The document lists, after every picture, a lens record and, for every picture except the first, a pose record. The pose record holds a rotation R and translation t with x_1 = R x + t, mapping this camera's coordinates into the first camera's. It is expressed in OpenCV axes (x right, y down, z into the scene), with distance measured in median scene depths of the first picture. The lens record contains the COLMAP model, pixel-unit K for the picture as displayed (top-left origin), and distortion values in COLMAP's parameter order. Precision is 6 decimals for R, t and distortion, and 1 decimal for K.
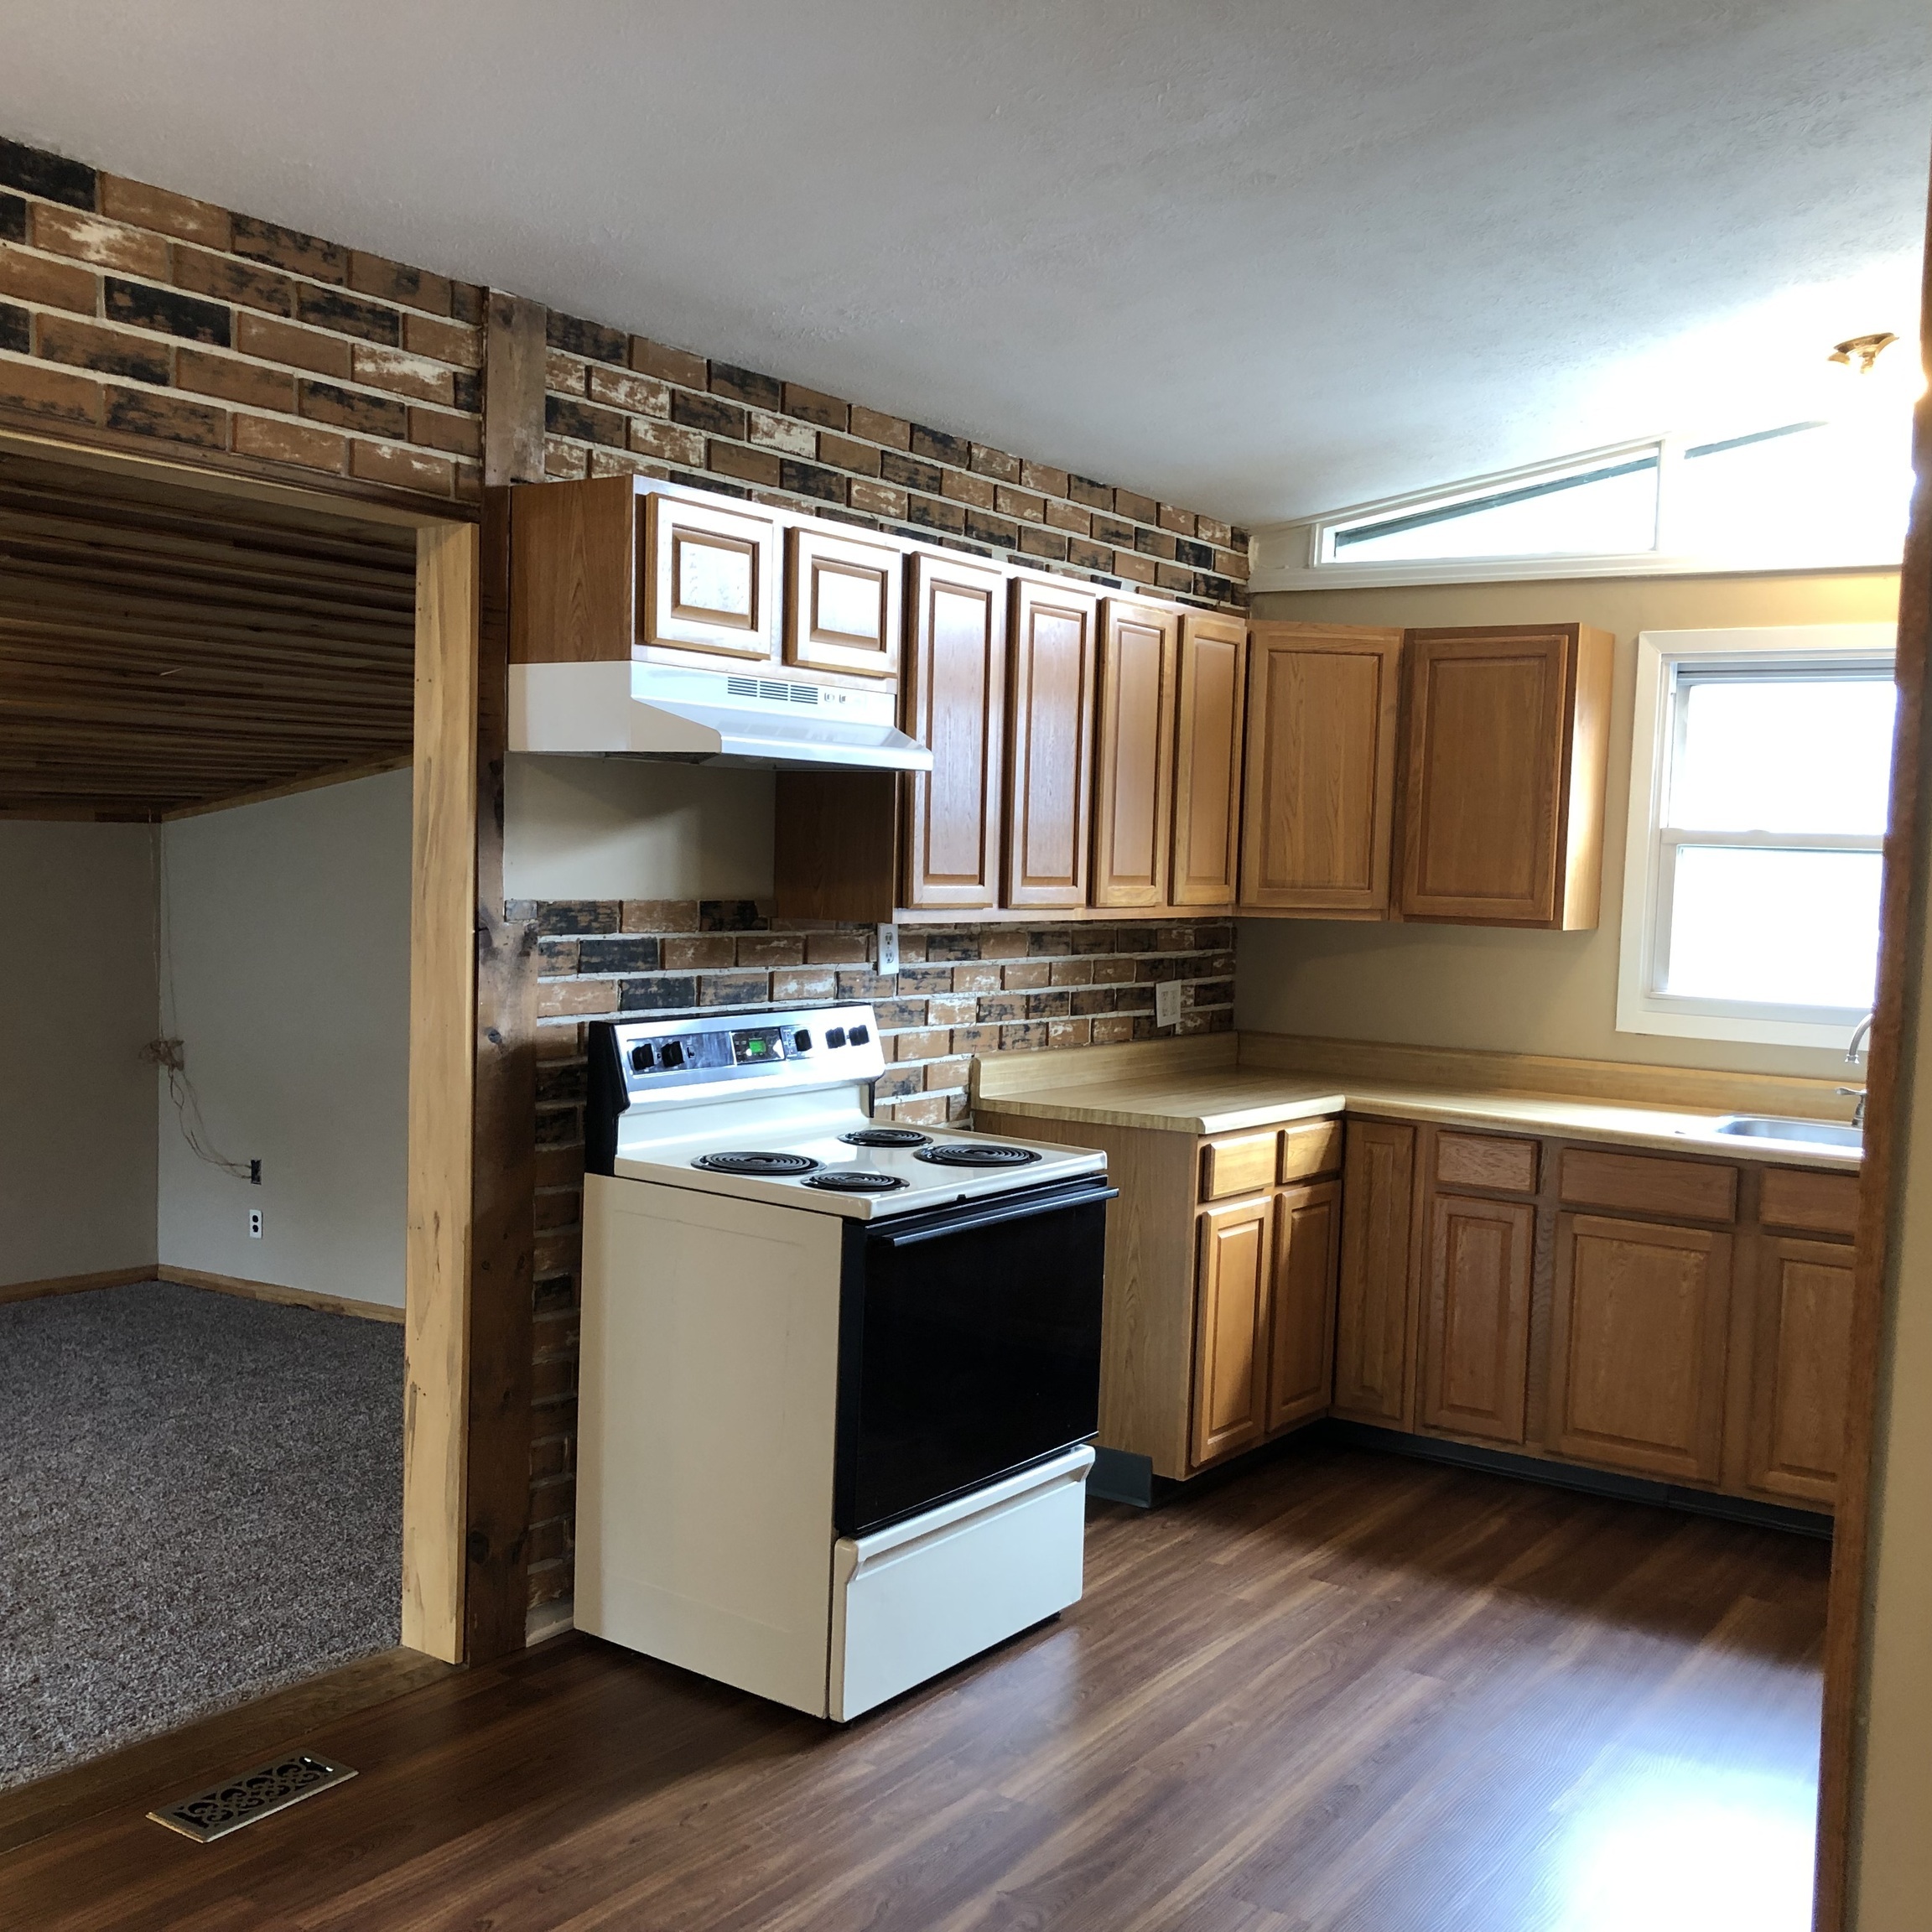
lens RADIAL K [[2097.0, 0, 972.4], [0, 2097.0, 967.3], [0, 0, 1]] dist [0.092381, -0.233467]
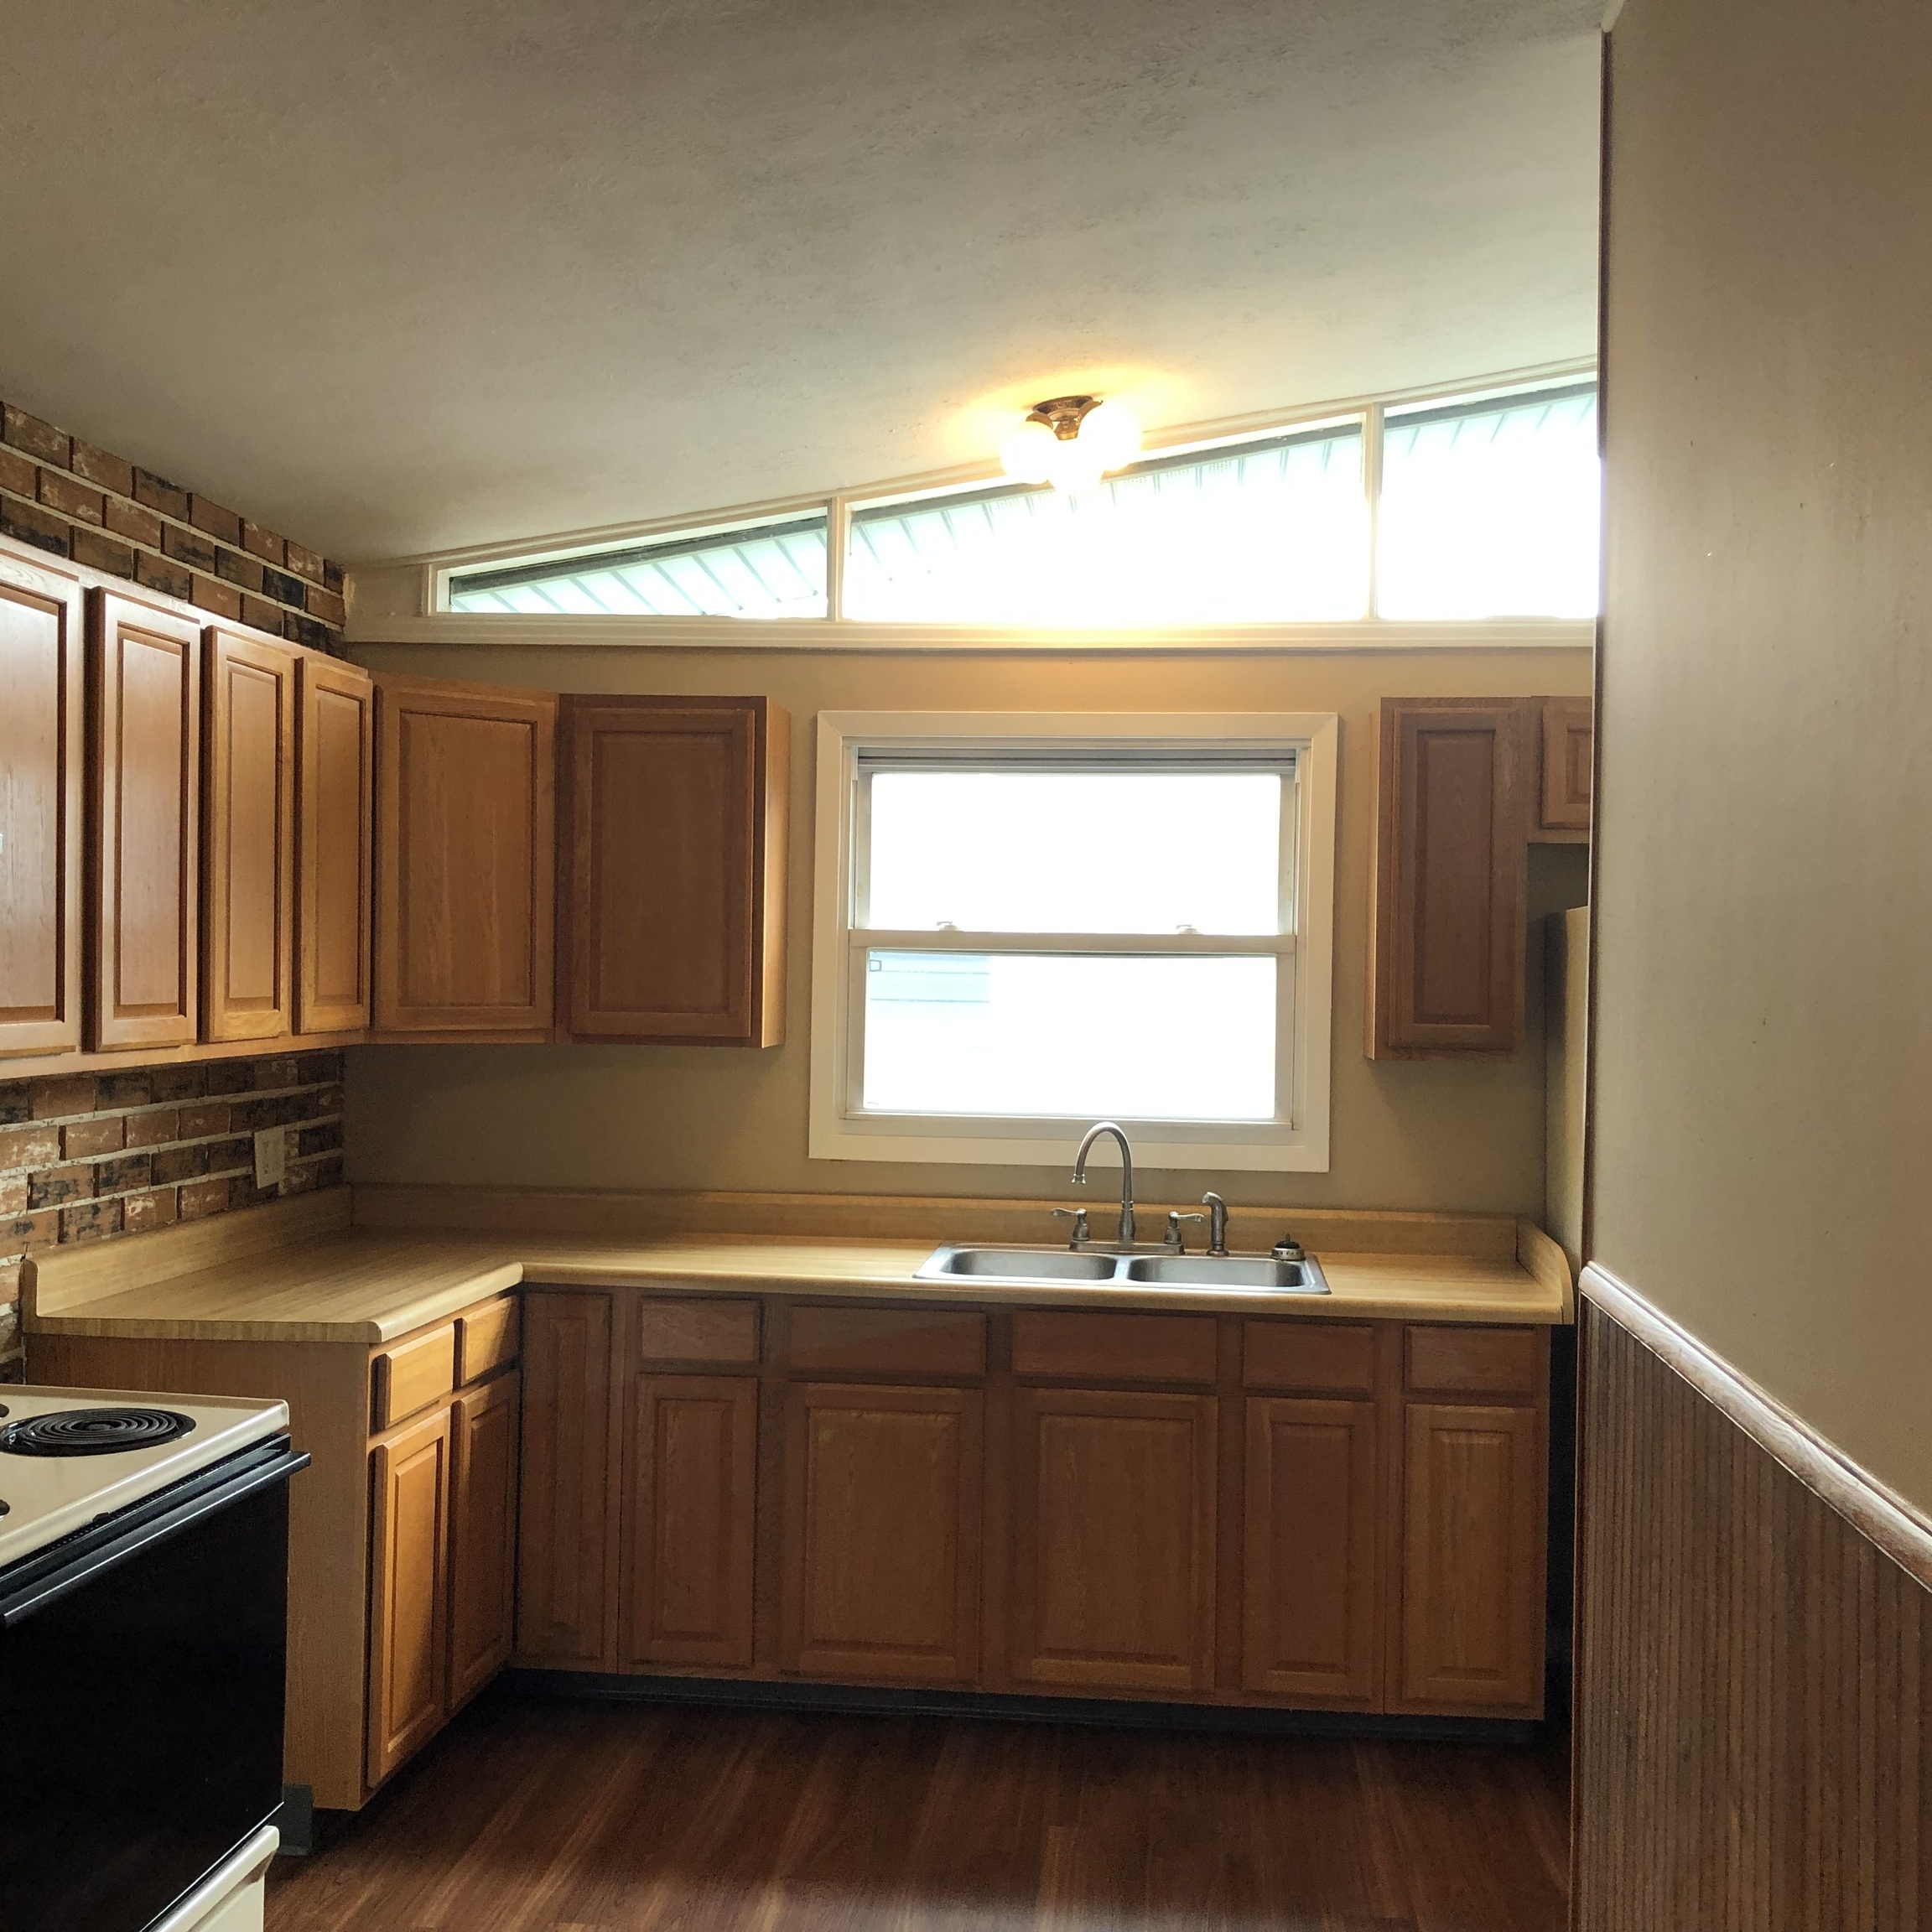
lens RADIAL K [[2097.0, 0, 972.4], [0, 2097.0, 967.3], [0, 0, 1]] dist [0.092381, -0.233467]
pose [[0.881669, -0.017055, 0.471560, -0.050379], [0.037522, 0.998716, -0.034035, -0.018407], [-0.470374, 0.047702, 0.881177, 0.204454]]
